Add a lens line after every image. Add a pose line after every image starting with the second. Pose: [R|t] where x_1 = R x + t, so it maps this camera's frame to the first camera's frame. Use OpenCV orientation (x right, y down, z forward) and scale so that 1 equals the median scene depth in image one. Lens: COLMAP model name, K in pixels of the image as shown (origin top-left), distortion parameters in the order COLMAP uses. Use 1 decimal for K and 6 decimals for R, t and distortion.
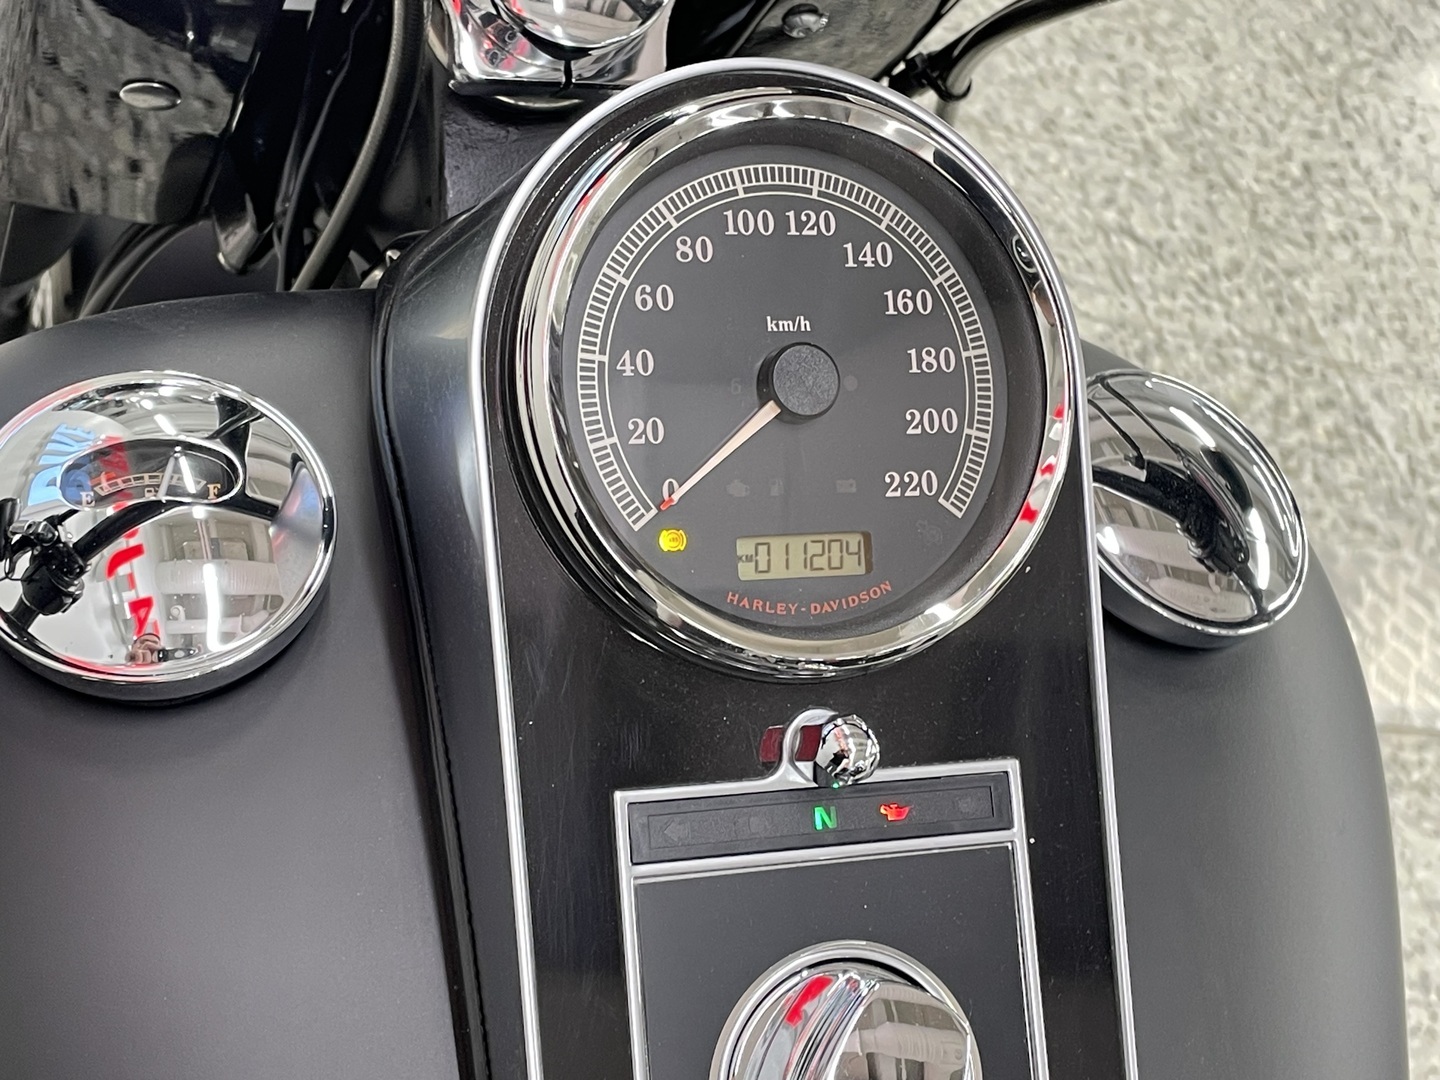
lens RADIAL K [[2264.3, 0, 720.0], [0, 2264.3, 540.0], [0, 0, 1]] dist [0.105339, -0.184201]
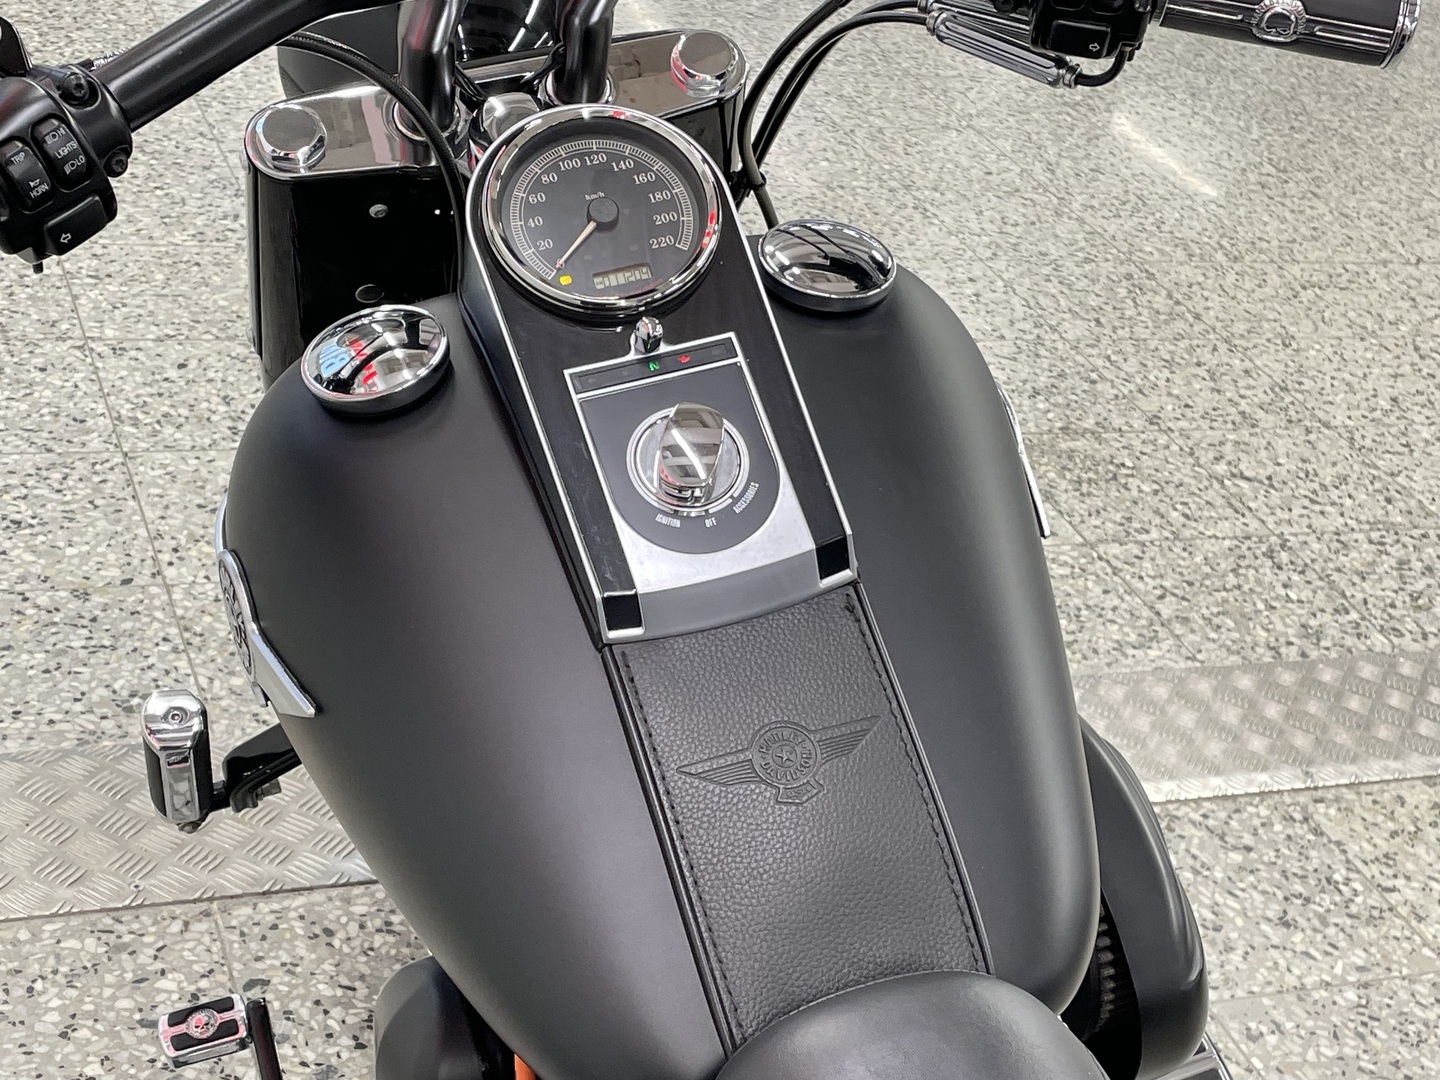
lens RADIAL K [[2264.3, 0, 720.0], [0, 2264.3, 540.0], [0, 0, 1]] dist [0.105339, -0.184201]
pose [[0.944012, -0.302323, -0.132071, 0.066470], [0.255835, 0.923590, -0.285535, 0.177205], [0.208303, 0.235760, 0.949225, -0.219884]]
